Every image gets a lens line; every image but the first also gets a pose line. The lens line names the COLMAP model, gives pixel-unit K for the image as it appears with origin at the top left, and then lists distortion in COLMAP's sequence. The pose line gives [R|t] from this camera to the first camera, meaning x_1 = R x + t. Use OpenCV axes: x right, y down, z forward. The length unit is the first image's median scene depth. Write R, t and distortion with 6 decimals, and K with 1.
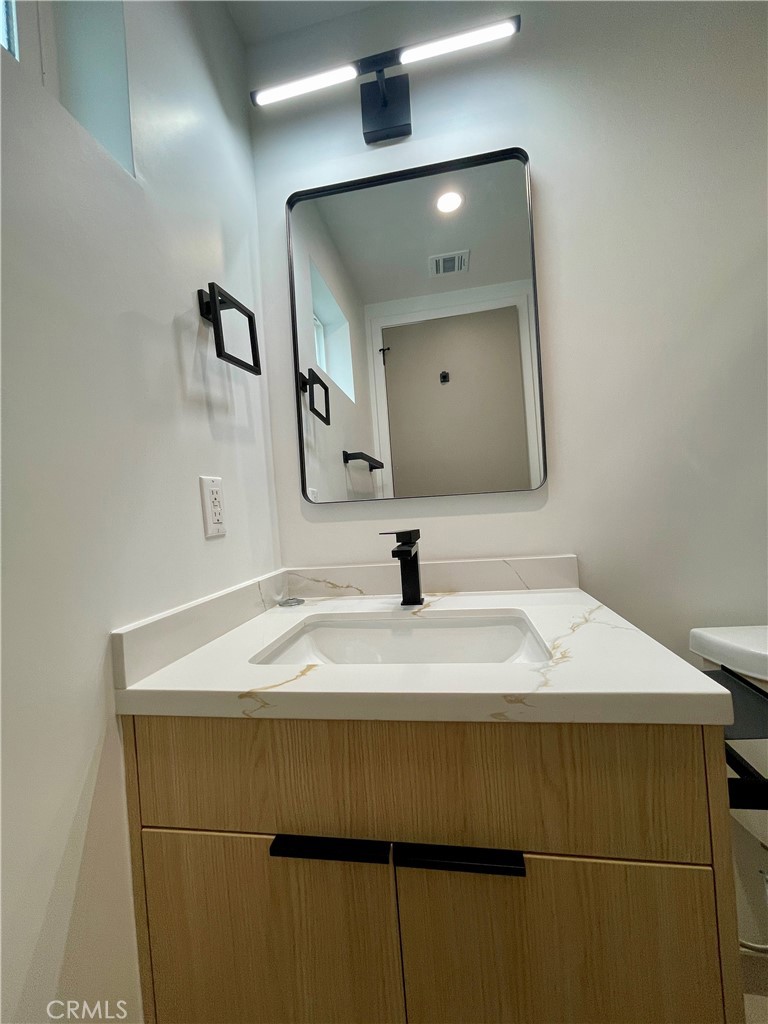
lens RADIAL K [[416.3, 0, 381.4], [0, 416.3, 513.3], [0, 0, 1]] dist [0.001724, 0.000378]
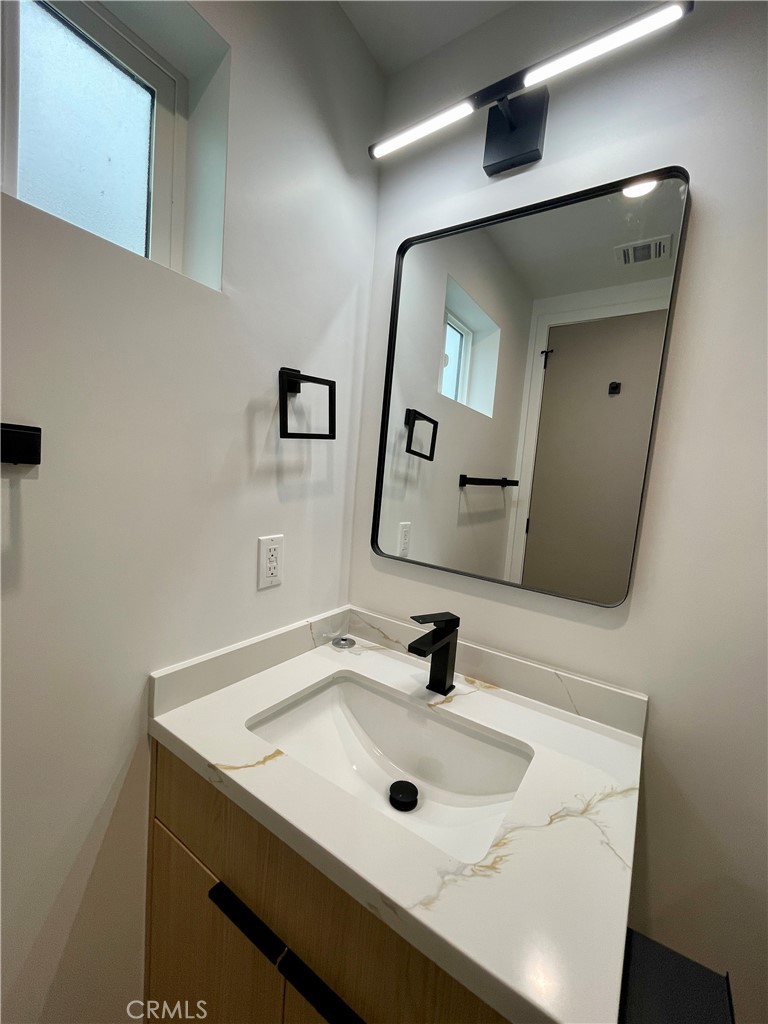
lens RADIAL K [[416.3, 0, 382.7], [0, 416.3, 512.5], [0, 0, 1]] dist [0.001724, 0.000378]
pose [[0.902430, 0.177001, -0.392798, 0.275192], [-0.142726, 0.983050, 0.115074, -0.294327], [0.406508, -0.047784, 0.912397, 0.075740]]
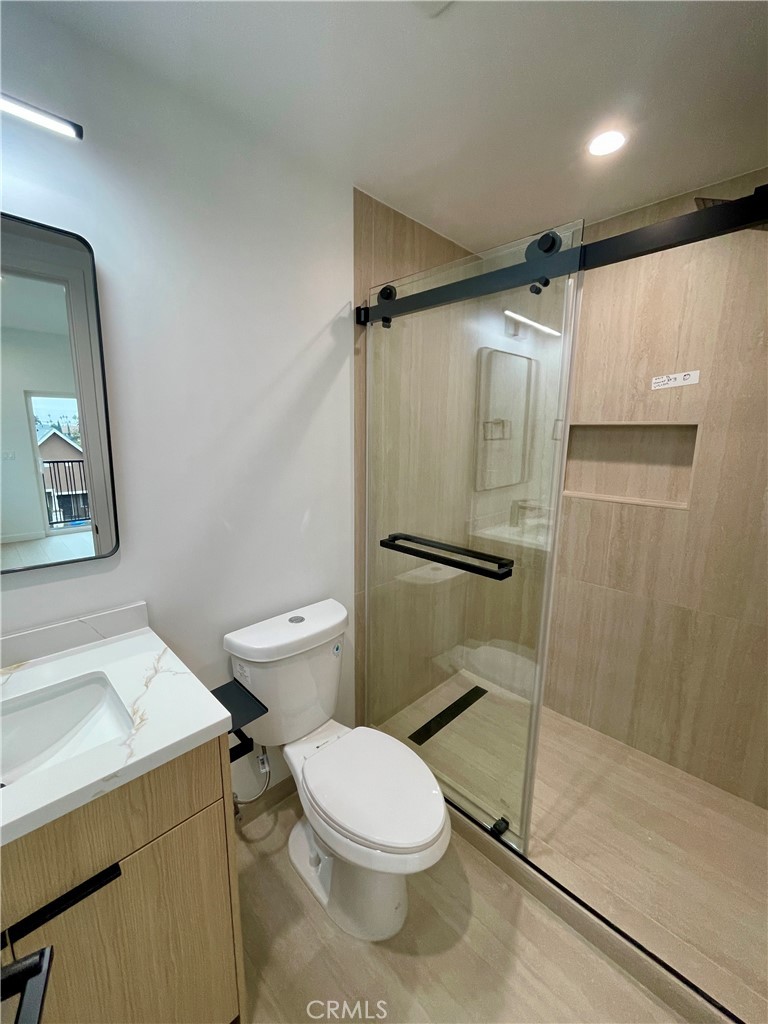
lens RADIAL K [[416.3, 0, 378.4], [0, 416.3, 513.9], [0, 0, 1]] dist [0.001724, 0.000378]
pose [[0.576081, -0.072577, 0.814164, -0.147677], [-0.050663, 0.990965, 0.124185, -0.385649], [-0.815821, -0.112789, 0.567199, -0.285178]]
